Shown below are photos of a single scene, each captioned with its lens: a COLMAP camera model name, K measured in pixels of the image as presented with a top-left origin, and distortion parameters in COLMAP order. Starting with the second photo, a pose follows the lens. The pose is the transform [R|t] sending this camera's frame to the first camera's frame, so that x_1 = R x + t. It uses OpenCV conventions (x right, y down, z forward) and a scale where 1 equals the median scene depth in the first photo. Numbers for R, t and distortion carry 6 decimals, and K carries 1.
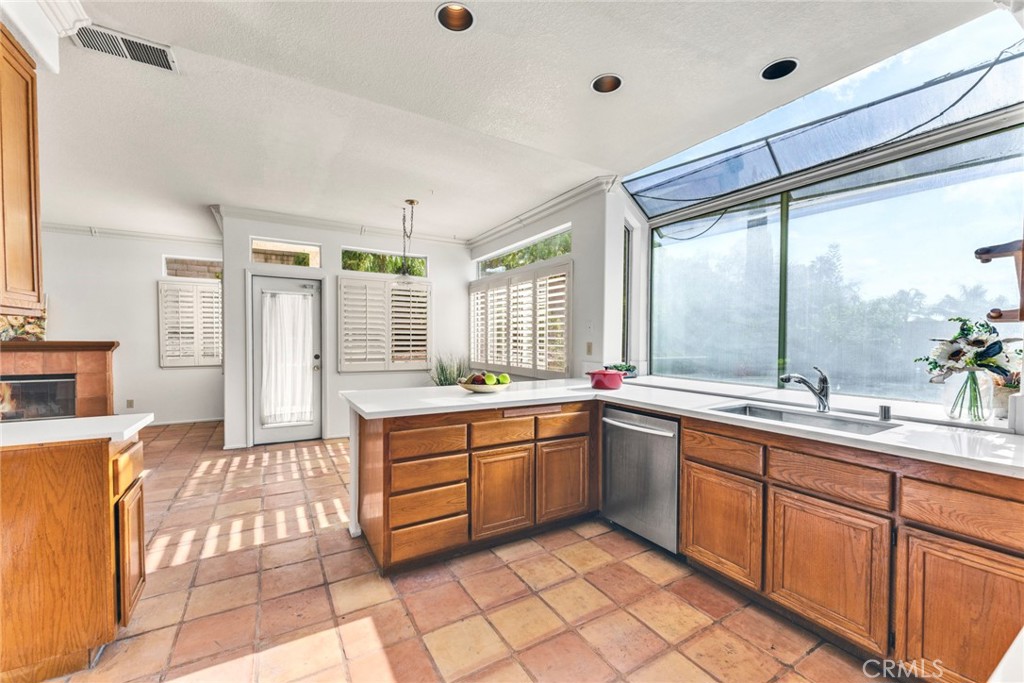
lens RADIAL K [[414.1, 0, 514.3], [0, 414.1, 349.8], [0, 0, 1]] dist [0.000879, -0.000003]
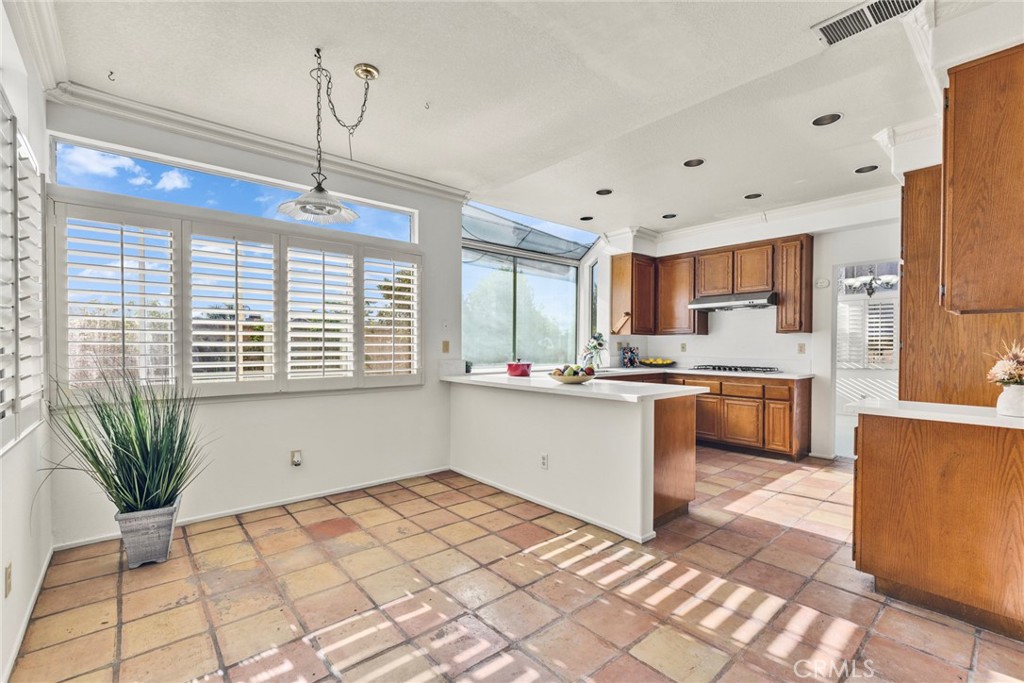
lens RADIAL K [[441.8, 0, 510.4], [0, 441.8, 350.2], [0, 0, 1]] dist [0.000967, 0.000162]
pose [[-0.169949, -0.018773, 0.985274, -0.737510], [0.015916, 0.999636, 0.021792, -0.012697], [-0.985324, 0.019385, -0.169589, 0.813448]]
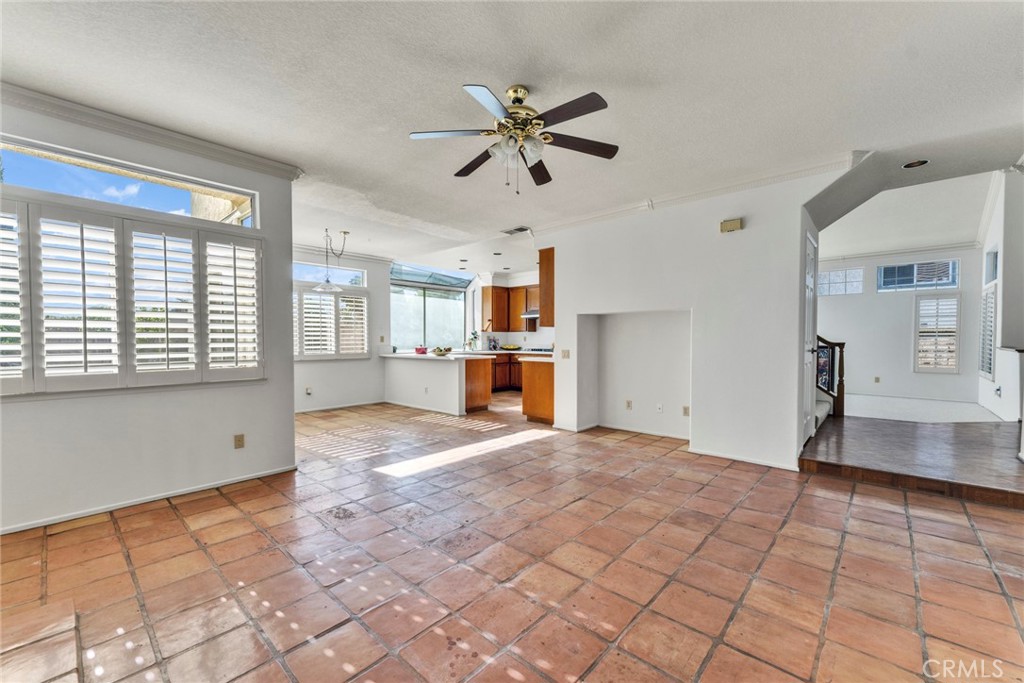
lens RADIAL K [[414.1, 0, 514.3], [0, 414.1, 349.8], [0, 0, 1]] dist [0.000879, -0.000003]
pose [[-0.294068, -0.033987, 0.955180, -1.526223], [0.018723, 0.998971, 0.041309, -0.017388], [-0.955601, 0.030031, -0.293129, 0.773857]]
